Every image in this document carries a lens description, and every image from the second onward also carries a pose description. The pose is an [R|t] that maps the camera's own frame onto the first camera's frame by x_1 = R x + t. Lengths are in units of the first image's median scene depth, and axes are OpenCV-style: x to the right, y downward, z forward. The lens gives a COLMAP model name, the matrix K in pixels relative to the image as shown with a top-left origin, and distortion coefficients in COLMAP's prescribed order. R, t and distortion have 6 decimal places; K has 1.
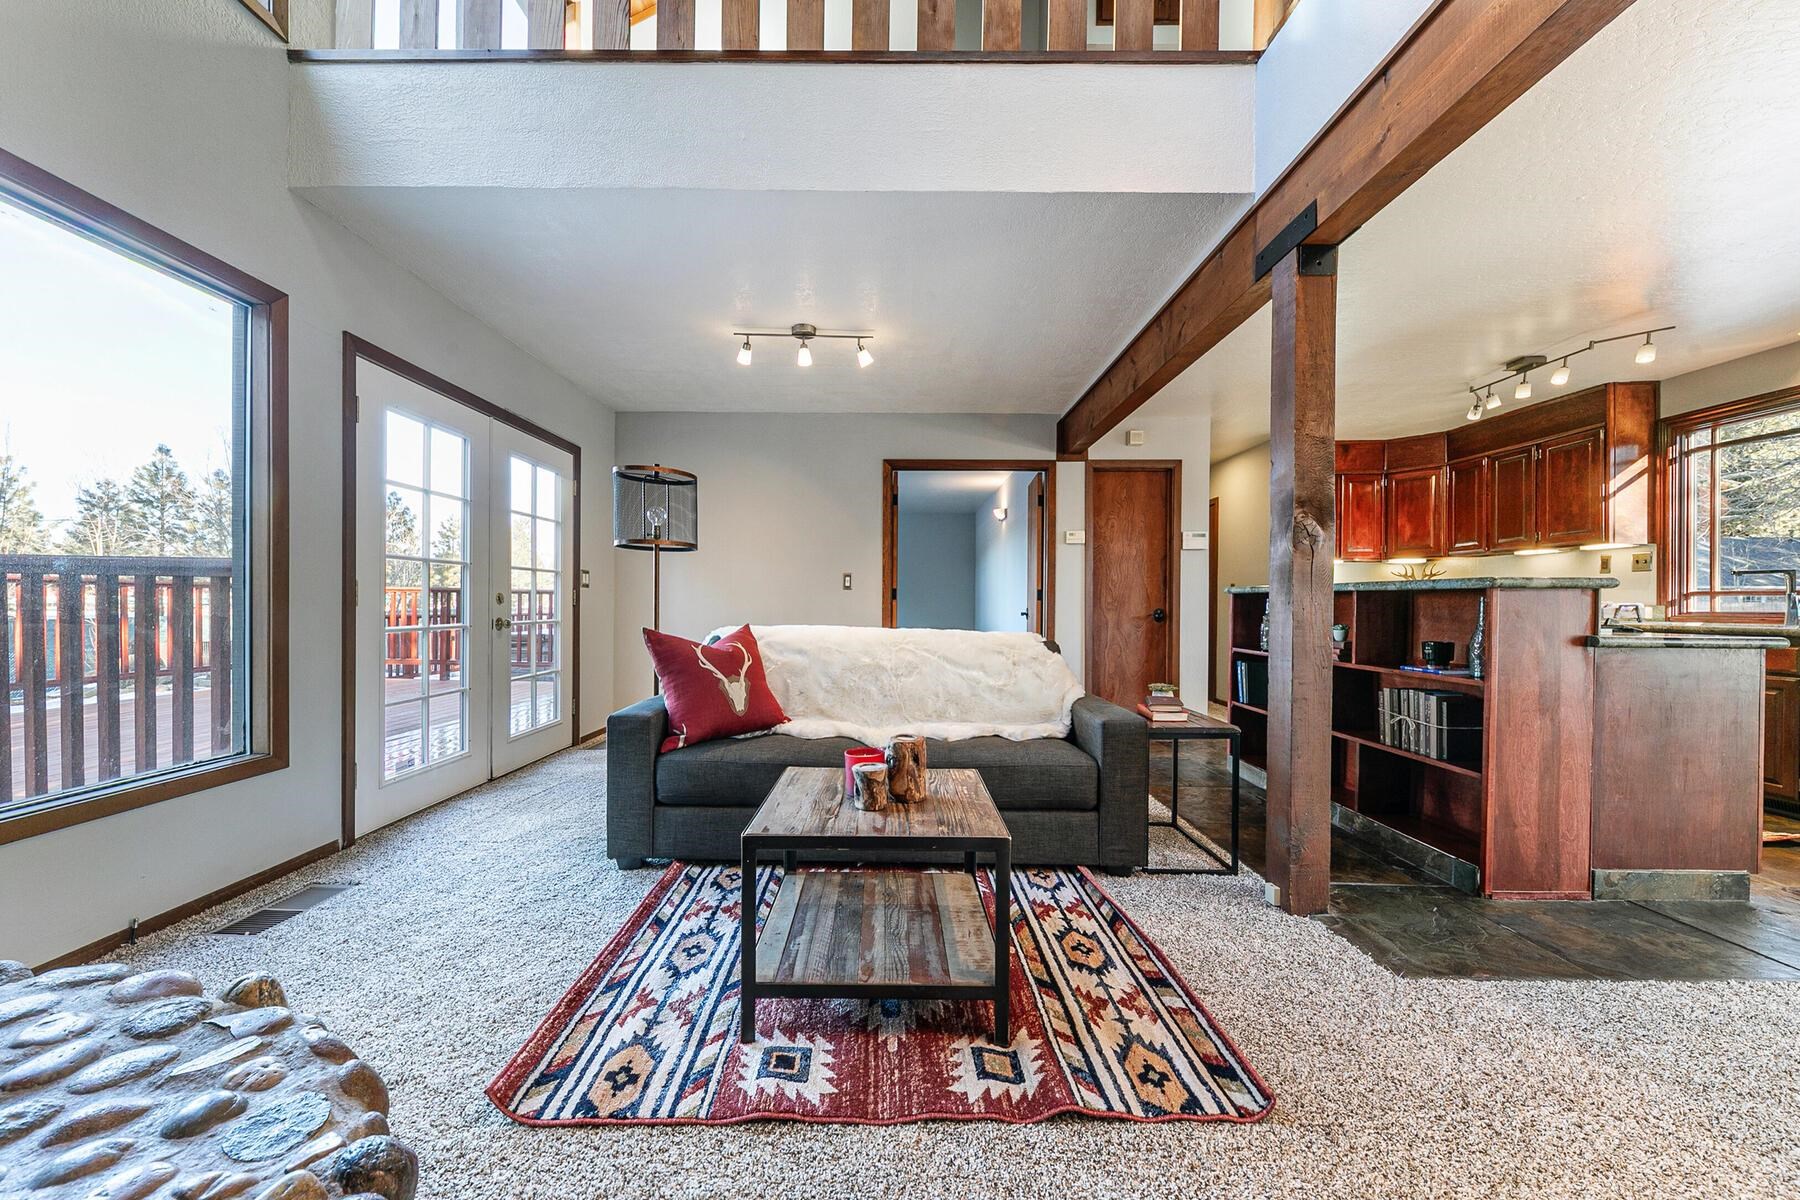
lens RADIAL K [[655.4, 0, 884.9], [0, 655.4, 609.5], [0, 0, 1]] dist [0.004107, -0.002989]
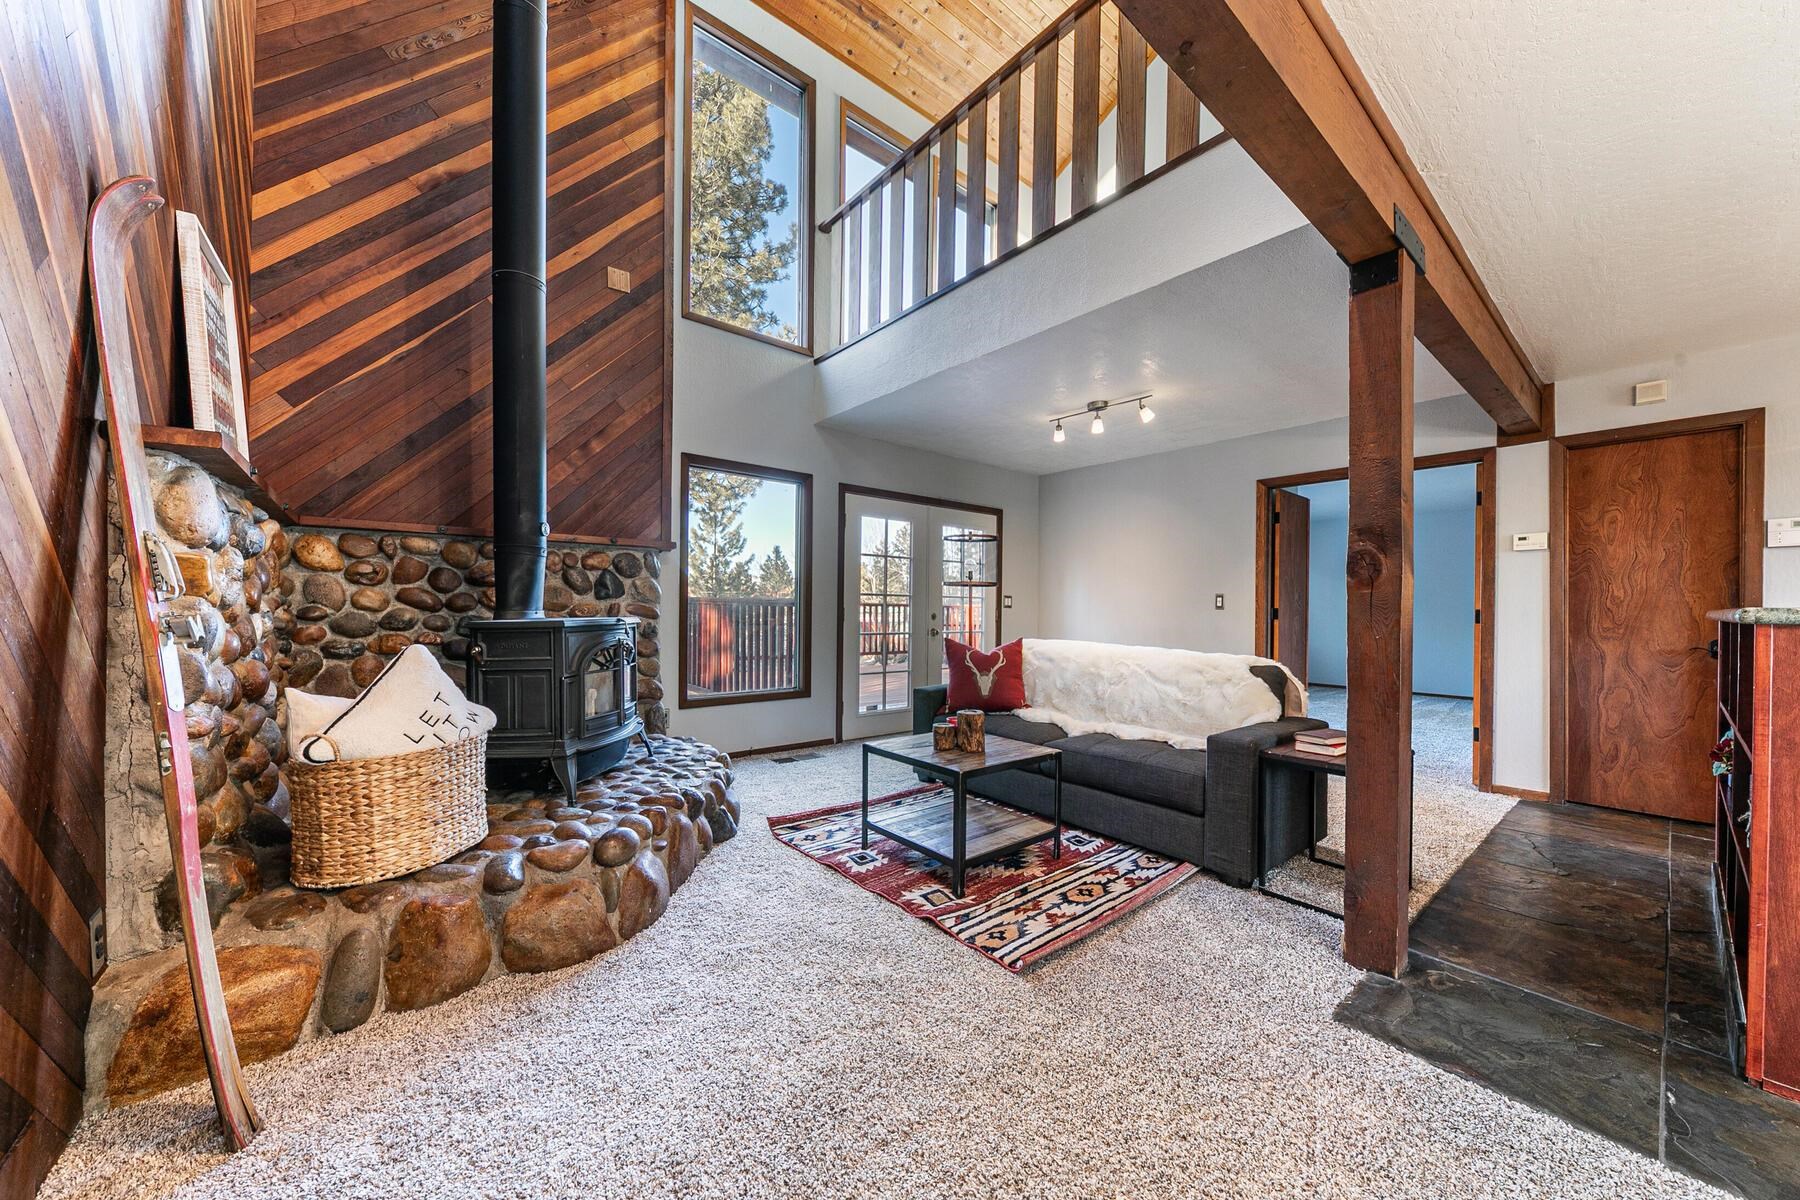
lens RADIAL K [[634.9, 0, 890.7], [0, 634.9, 608.3], [0, 0, 1]] dist [0.002358, -0.002082]
pose [[0.632808, 0.001657, -0.774307, 0.793972], [-0.015504, 0.999824, -0.010530, -0.026556], [0.774154, 0.018668, 0.632722, -0.093530]]
